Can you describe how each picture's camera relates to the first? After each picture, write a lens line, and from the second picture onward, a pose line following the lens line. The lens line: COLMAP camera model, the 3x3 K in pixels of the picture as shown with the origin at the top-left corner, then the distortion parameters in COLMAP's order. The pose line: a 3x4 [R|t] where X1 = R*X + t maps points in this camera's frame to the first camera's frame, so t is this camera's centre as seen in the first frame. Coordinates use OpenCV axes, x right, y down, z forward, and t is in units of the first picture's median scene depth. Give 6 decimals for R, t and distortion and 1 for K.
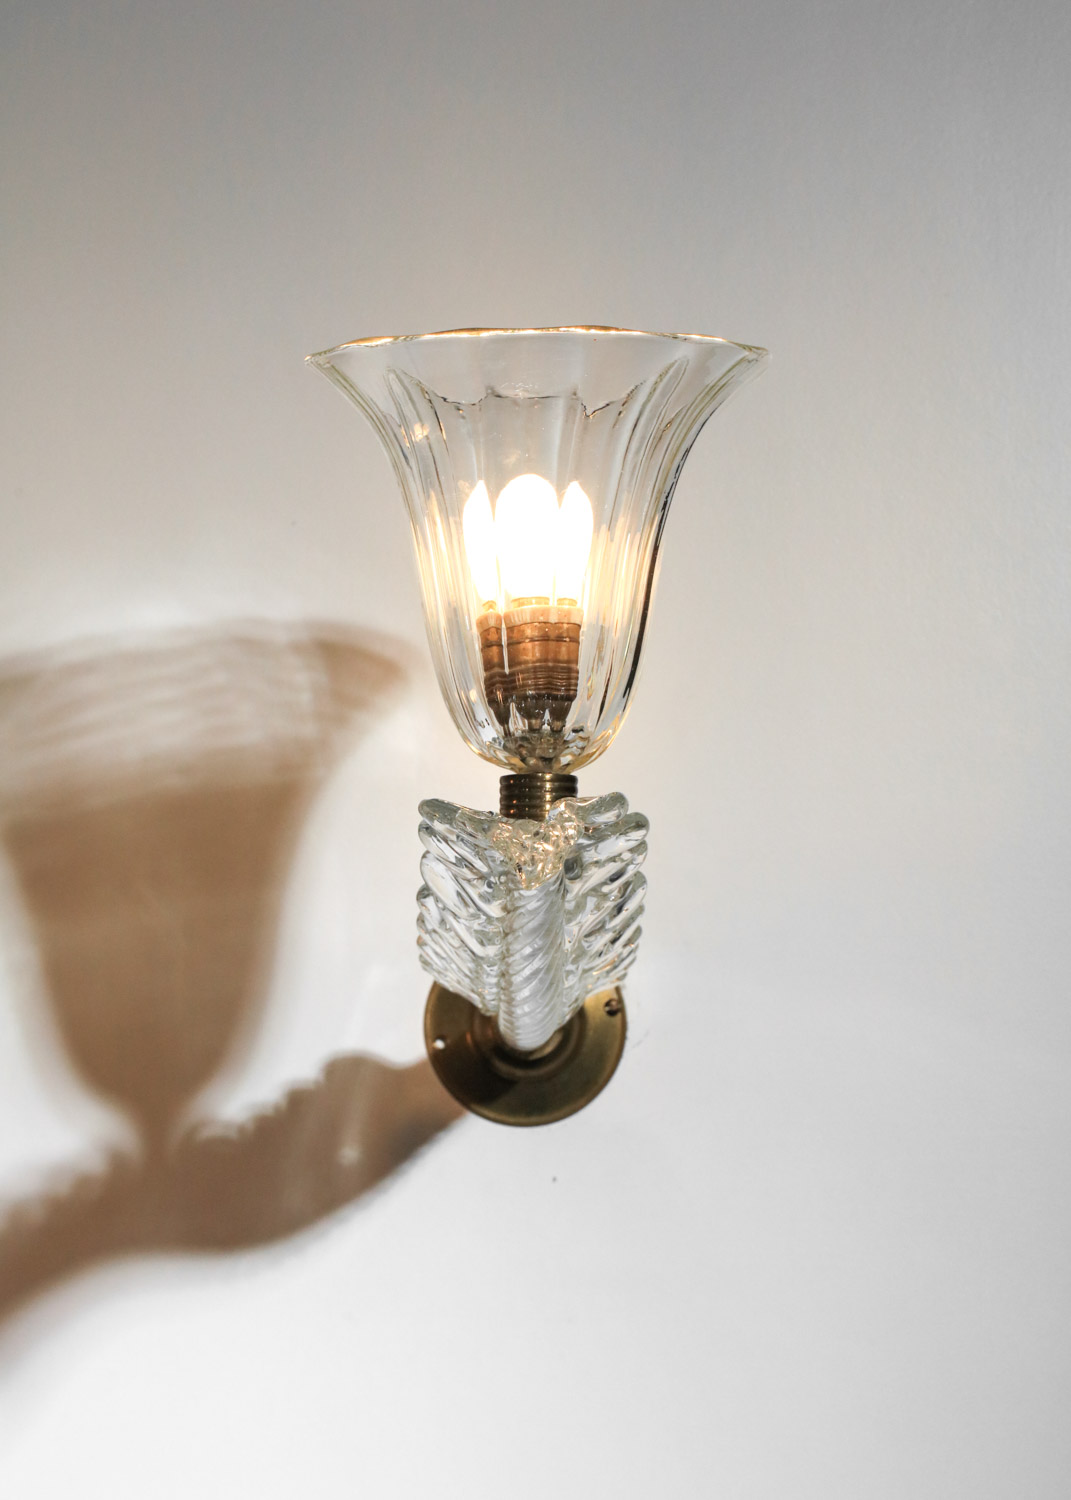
lens RADIAL K [[4861.4, 0, 535.1], [0, 4861.4, 751.1], [0, 0, 1]] dist [-0.394457, 0.000000]
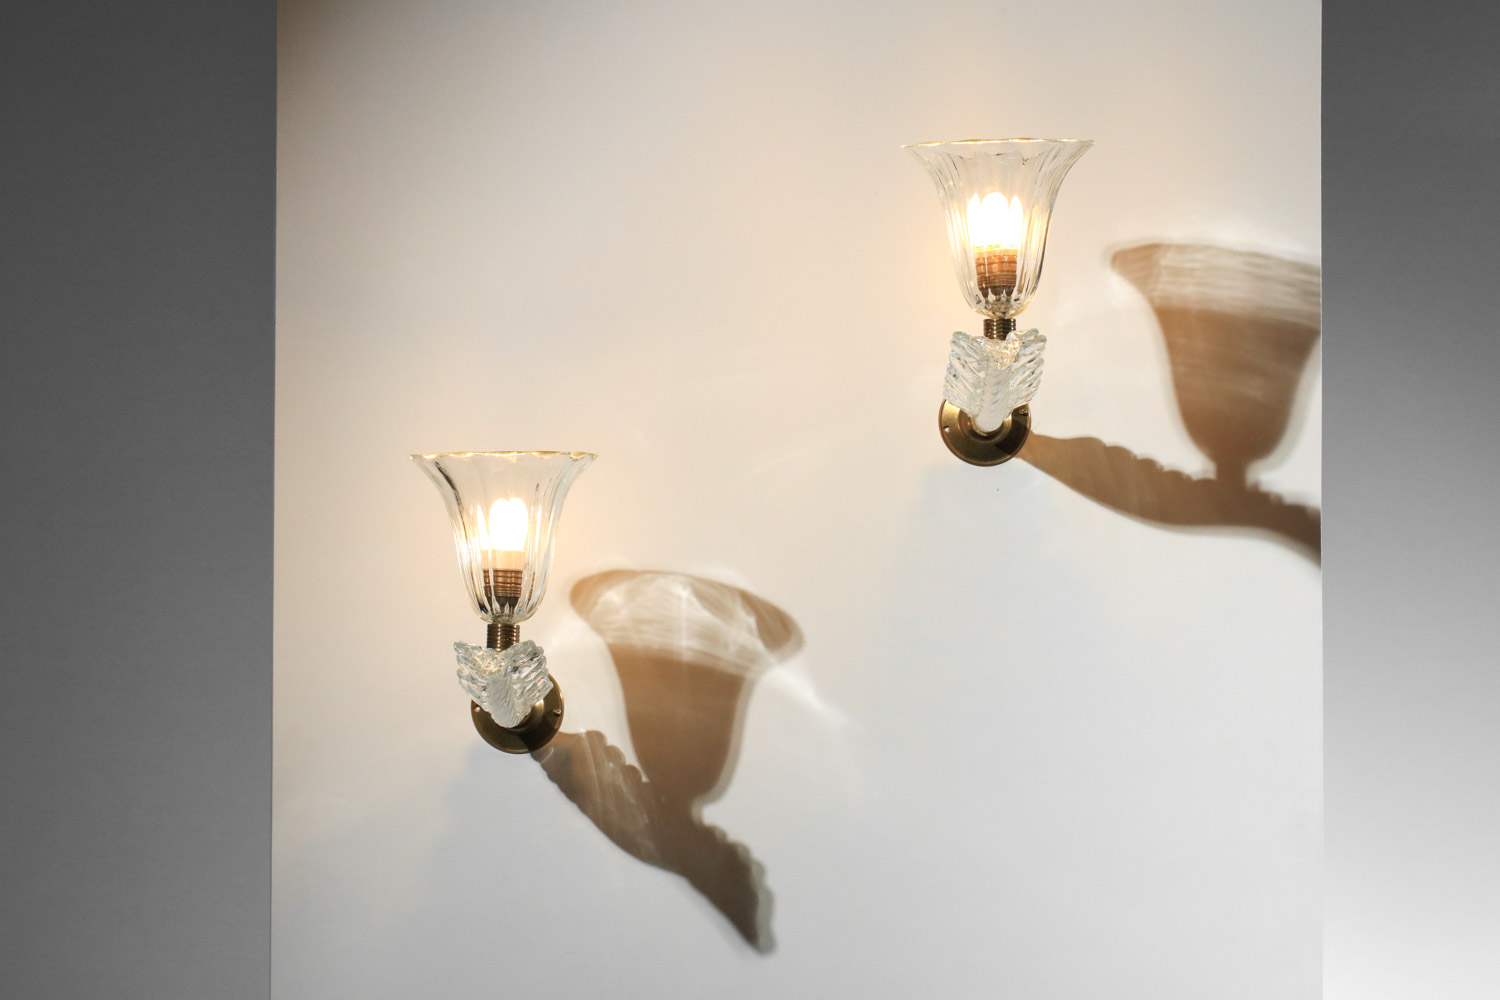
lens RADIAL K [[4530.8, 0, 750.6], [0, 4530.8, 500.7], [0, 0, 1]] dist [-0.361234, 0.000000]
pose [[0.999745, -0.001195, -0.022535, -0.071689], [0.003034, 0.996648, 0.081758, -0.087781], [0.022362, -0.081805, 0.996397, -1.223152]]
